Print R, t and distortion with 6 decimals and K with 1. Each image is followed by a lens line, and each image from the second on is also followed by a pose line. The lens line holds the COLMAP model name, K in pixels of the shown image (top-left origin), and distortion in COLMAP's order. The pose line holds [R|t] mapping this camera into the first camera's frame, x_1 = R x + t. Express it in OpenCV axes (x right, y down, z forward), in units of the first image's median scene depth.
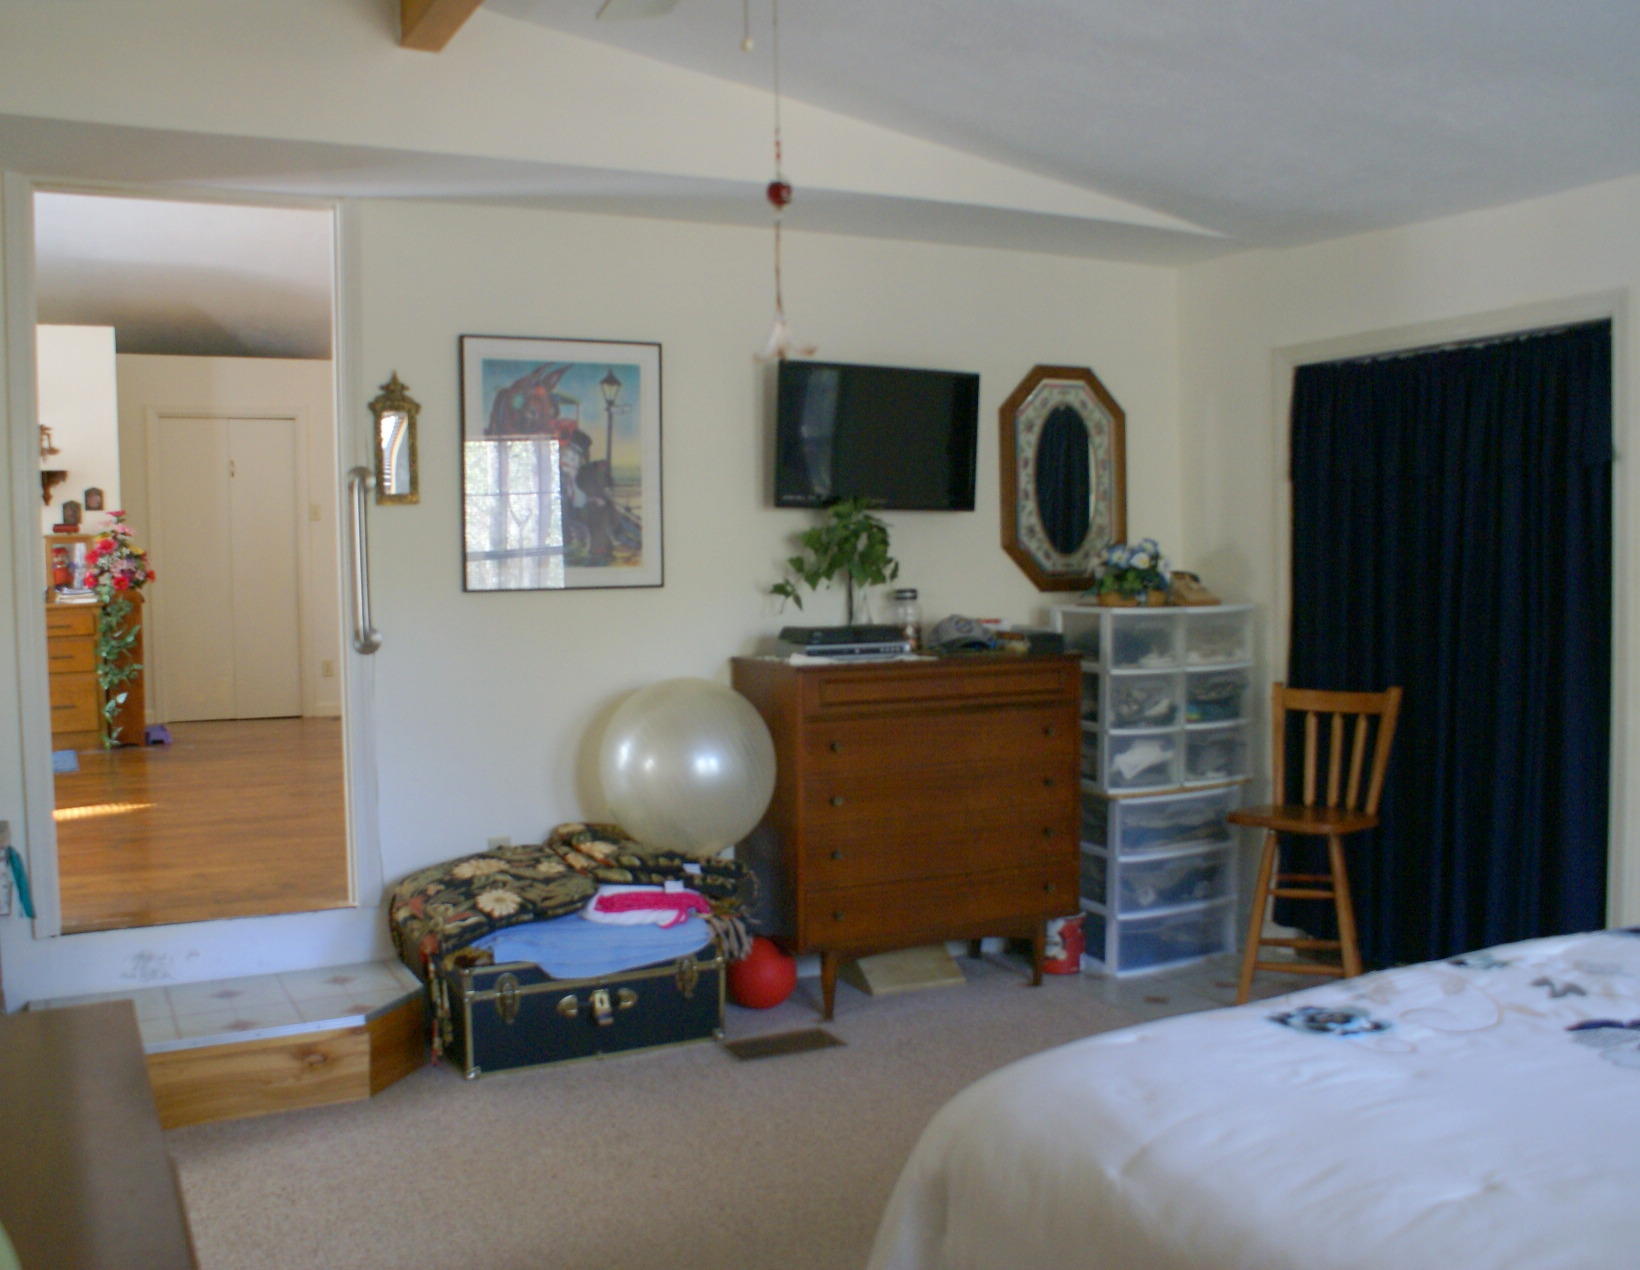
lens RADIAL K [[1520.2, 0, 820.0], [0, 1520.2, 635.0], [0, 0, 1]] dist [-0.001520, -0.007084]
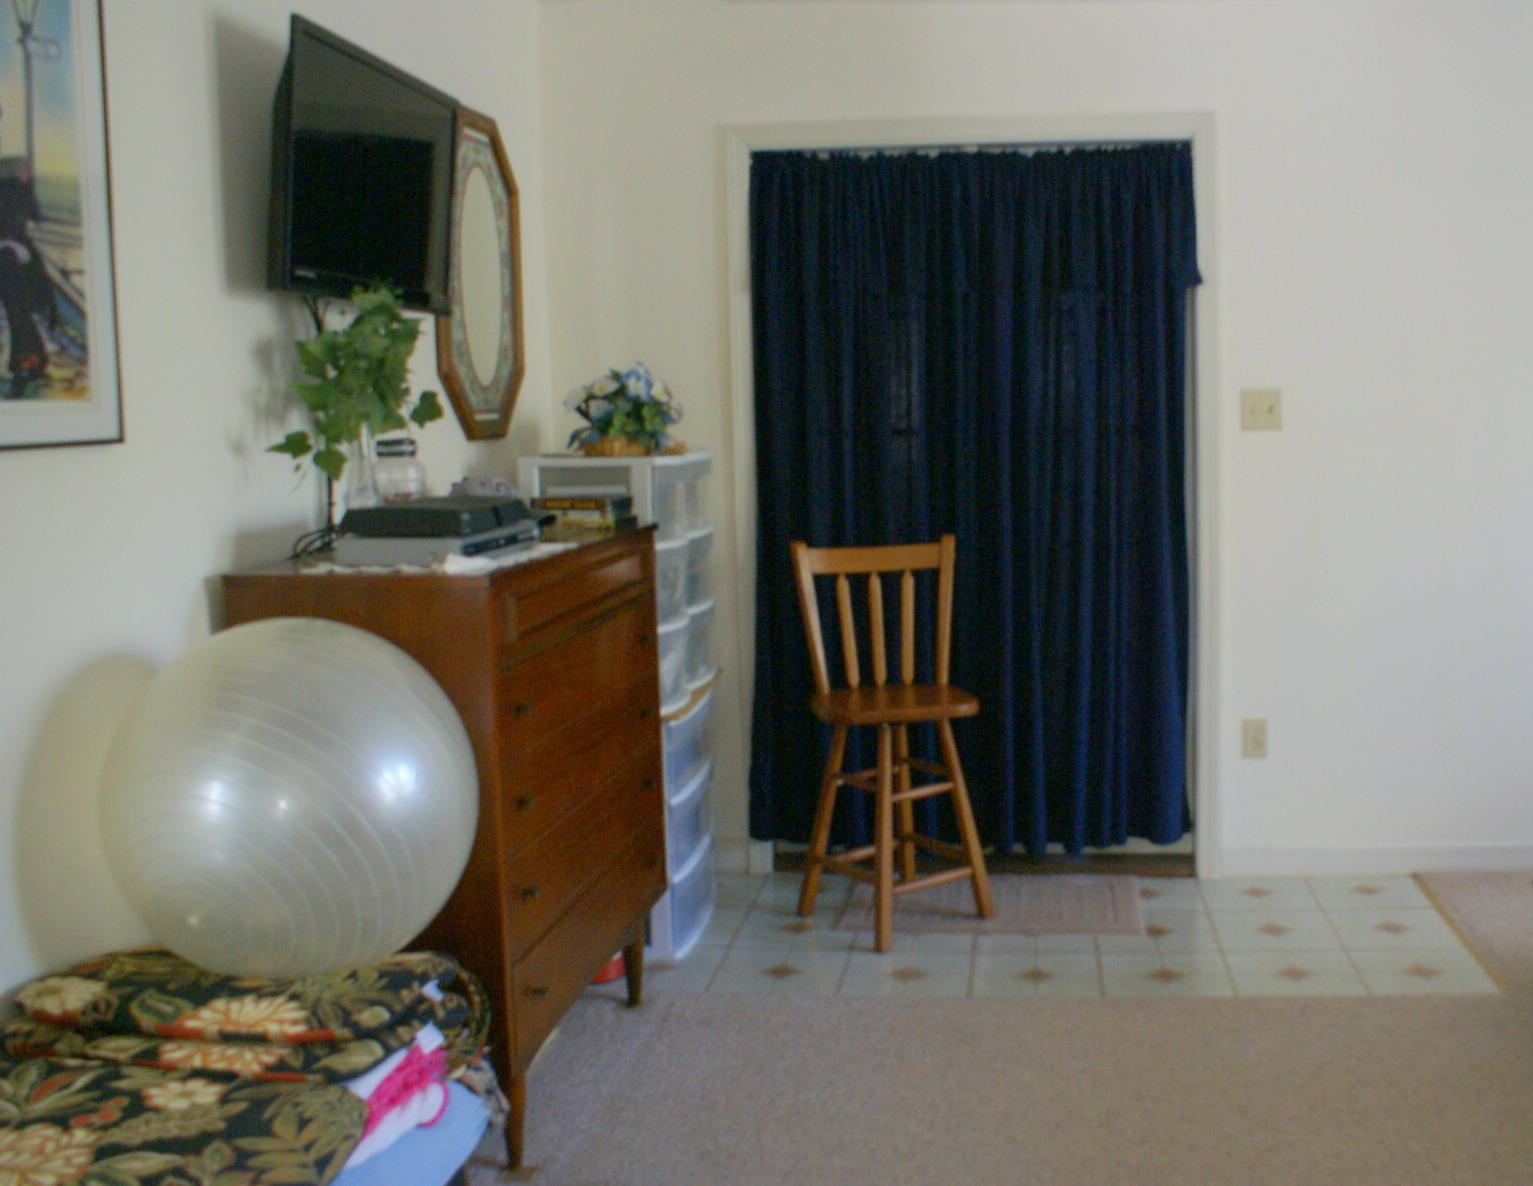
lens RADIAL K [[1531.1, 0, 766.5], [0, 1531.1, 593.0], [0, 0, 1]] dist [-0.236441, 0.287693]
pose [[0.560812, -0.103374, 0.821465, -0.381679], [0.056903, 0.994641, 0.086318, -0.013277], [-0.825986, -0.001664, 0.563689, 0.579972]]
